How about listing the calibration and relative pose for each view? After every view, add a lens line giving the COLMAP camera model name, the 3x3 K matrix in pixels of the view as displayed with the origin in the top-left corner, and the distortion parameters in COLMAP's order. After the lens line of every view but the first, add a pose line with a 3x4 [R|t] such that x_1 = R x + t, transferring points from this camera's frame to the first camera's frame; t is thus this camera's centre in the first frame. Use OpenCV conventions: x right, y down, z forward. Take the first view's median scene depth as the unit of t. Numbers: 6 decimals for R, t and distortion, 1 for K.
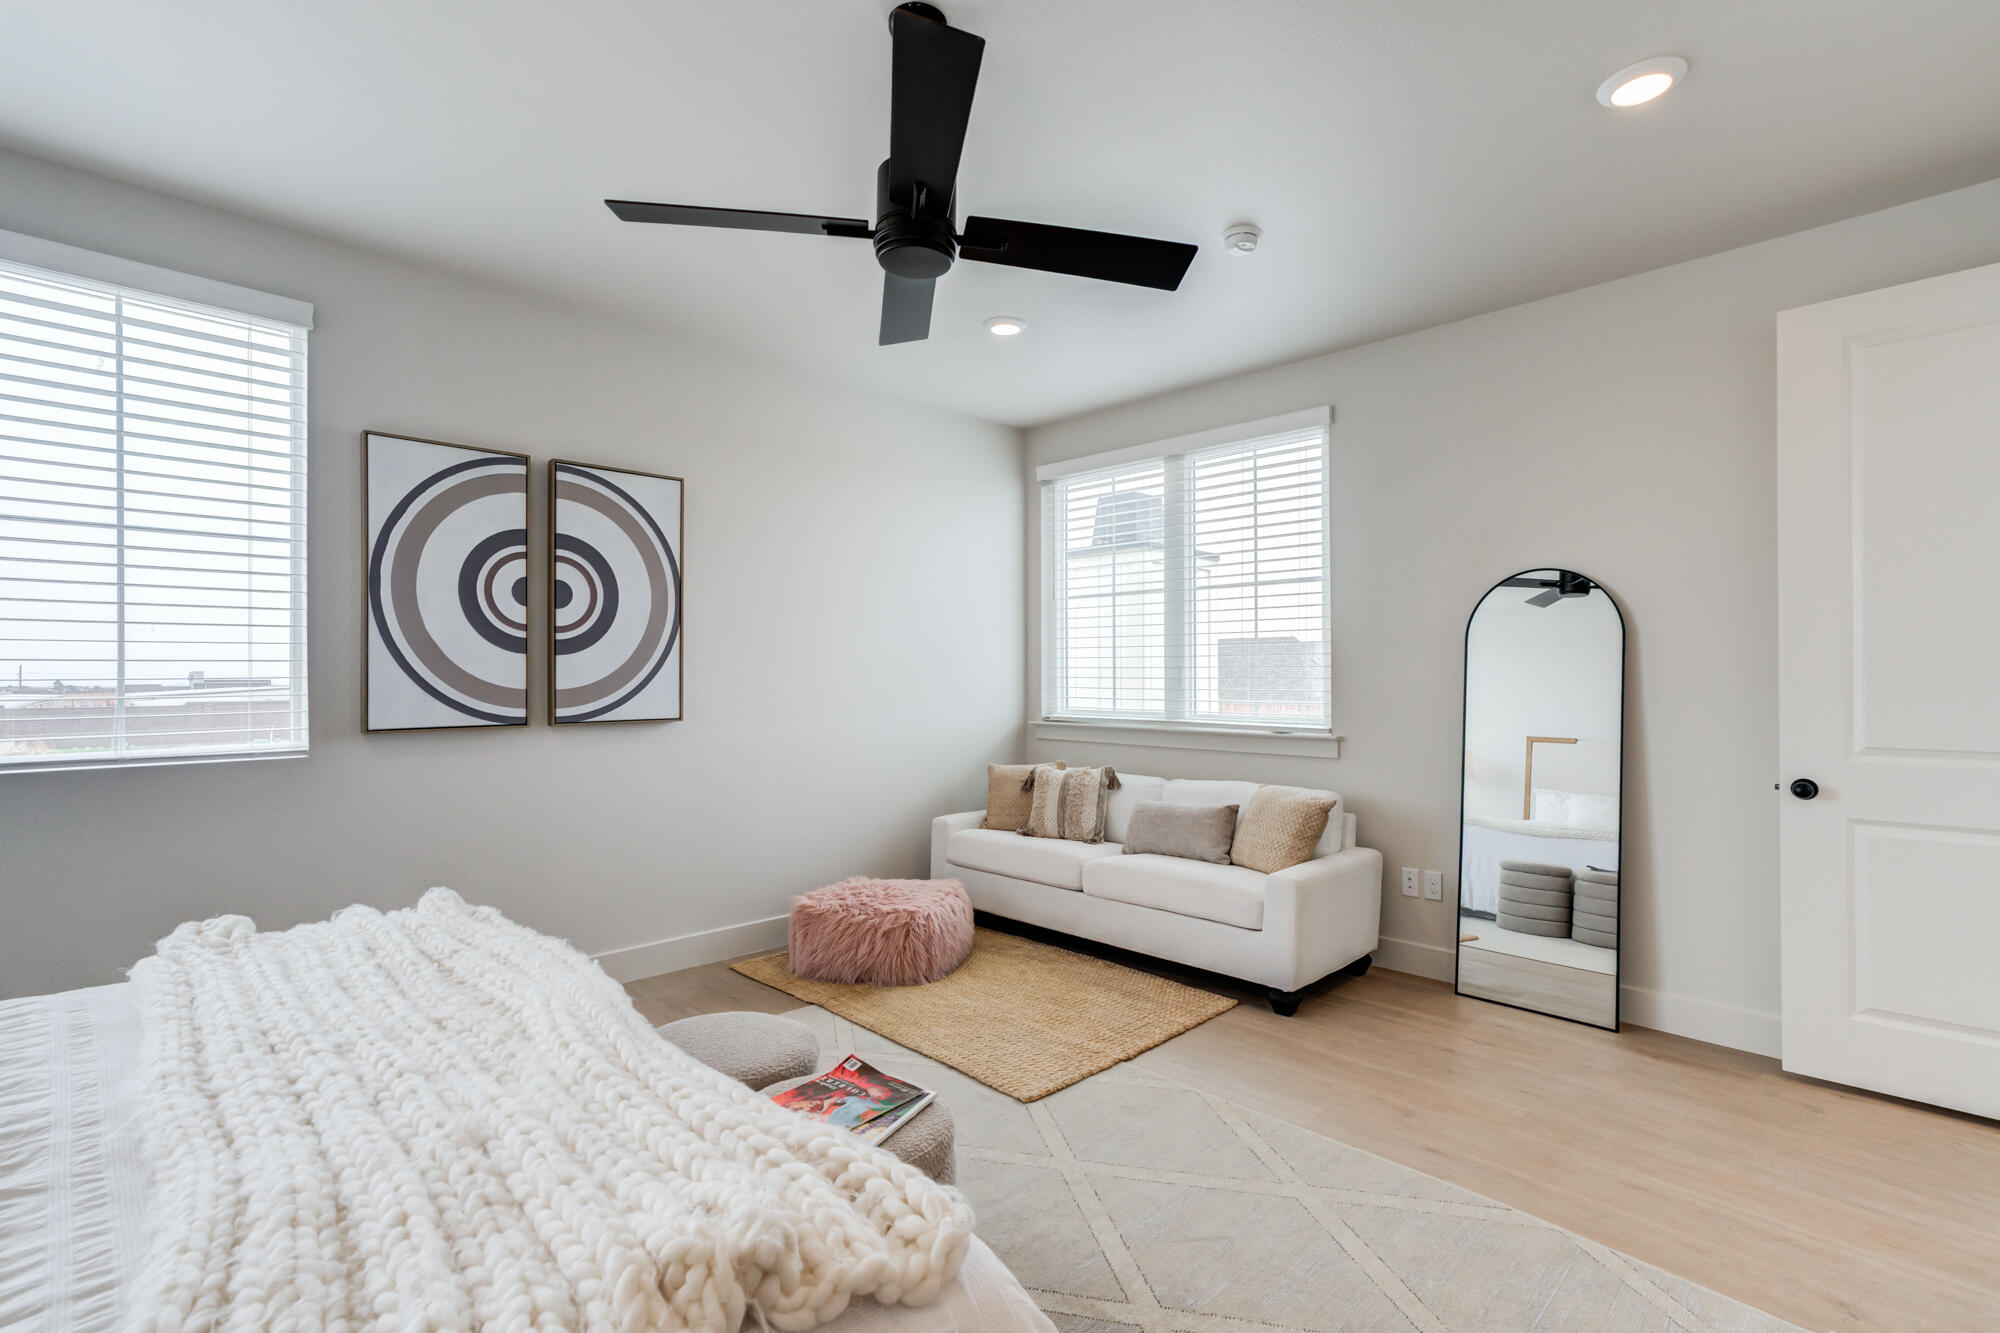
lens RADIAL K [[938.5, 0, 993.6], [0, 938.5, 681.2], [0, 0, 1]] dist [-0.020744, 0.003443]
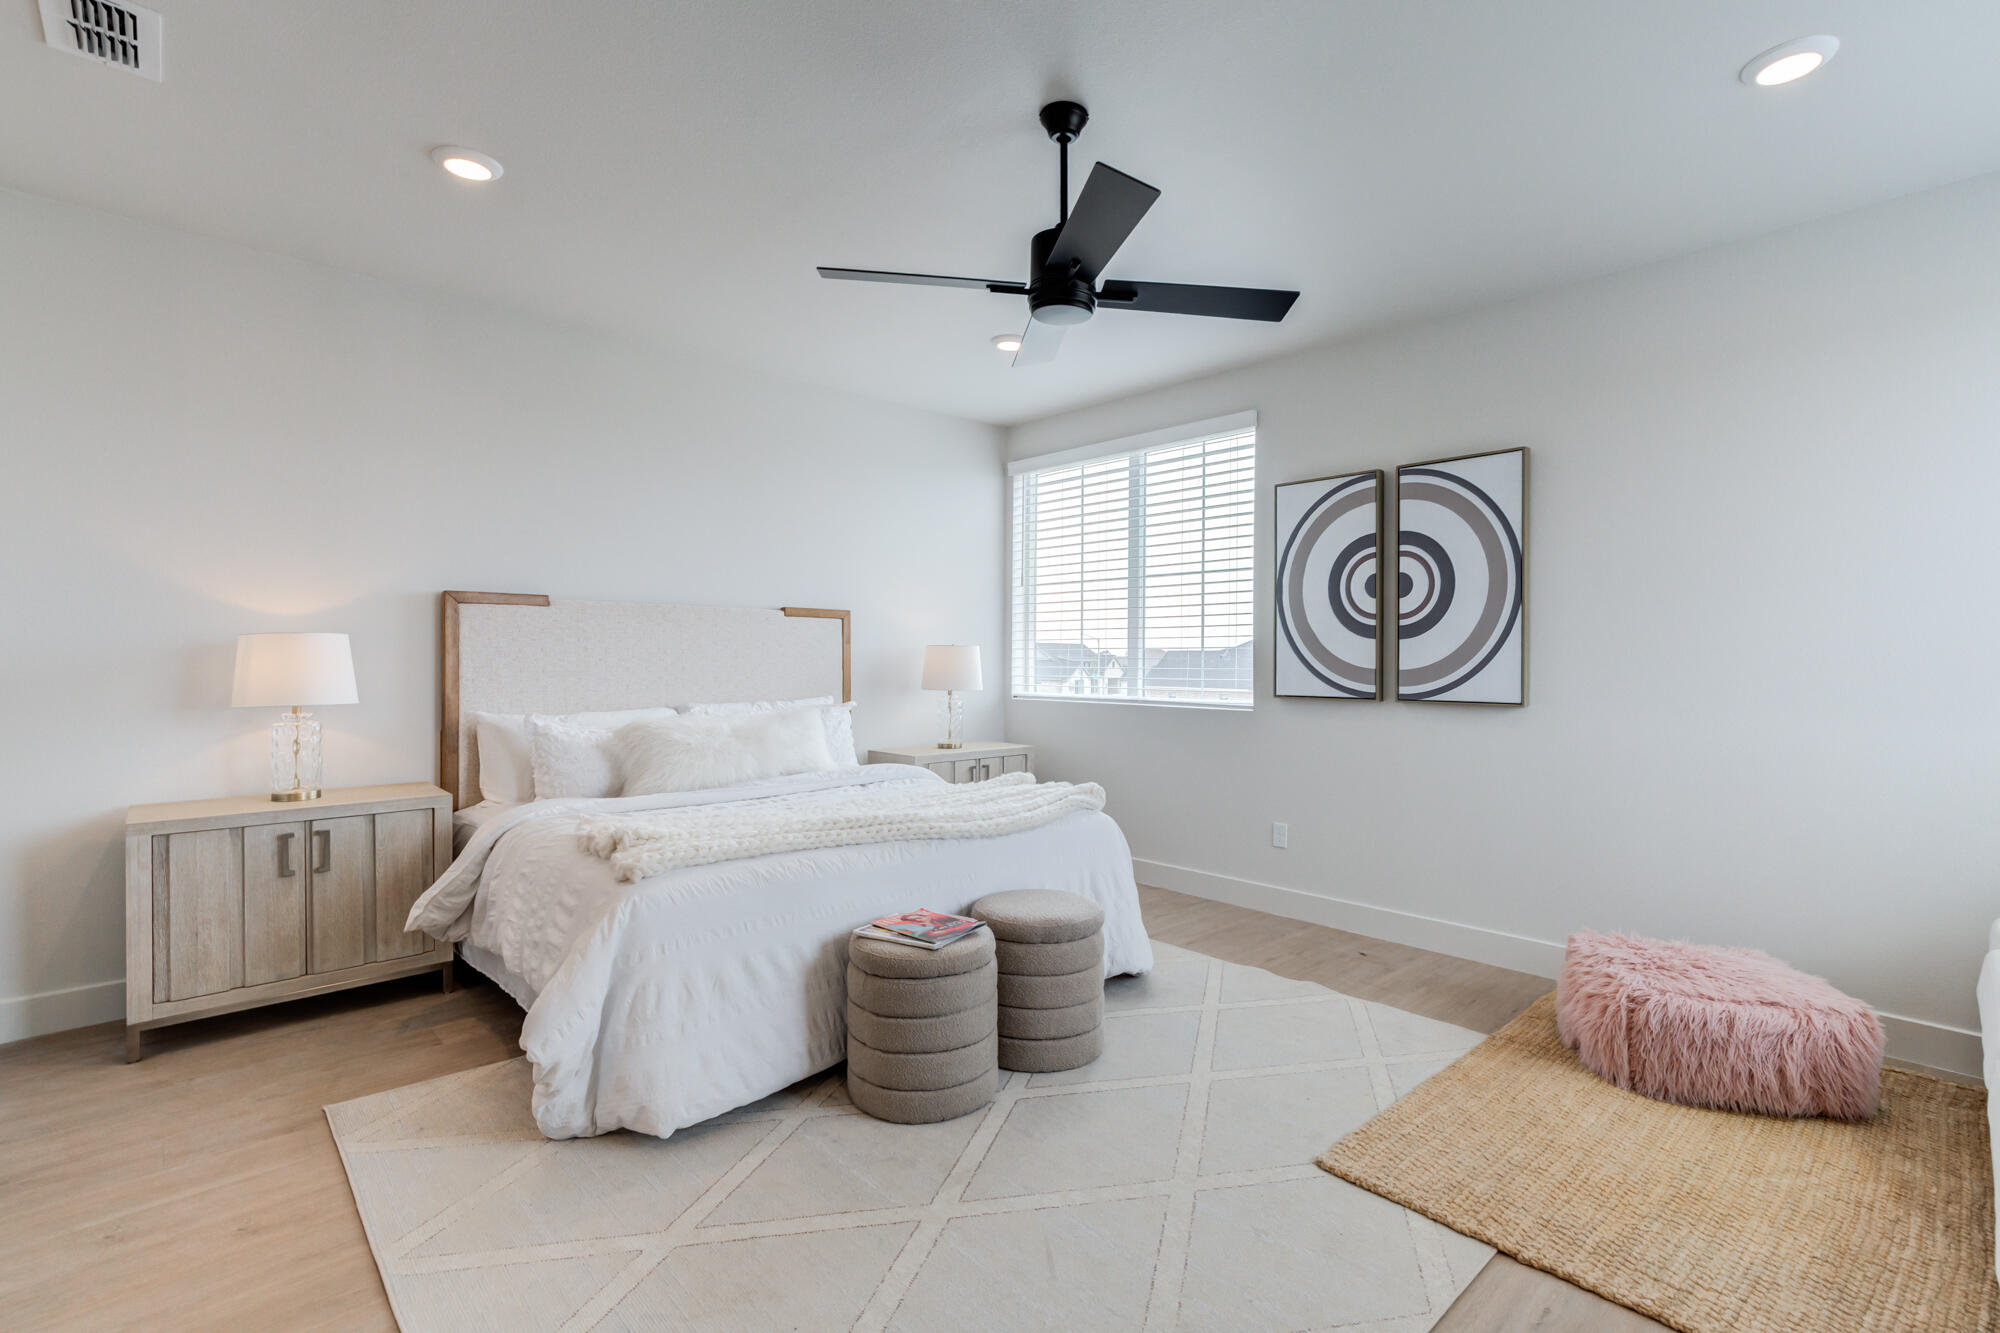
lens RADIAL K [[938.5, 0, 1020.7], [0, 938.5, 662.7], [0, 0, 1]] dist [-0.020744, 0.003443]
pose [[-0.044376, 0.007062, -0.998990, 0.699506], [-0.009127, 0.999930, 0.007474, -0.004041], [0.998973, 0.009450, -0.044309, 0.607743]]
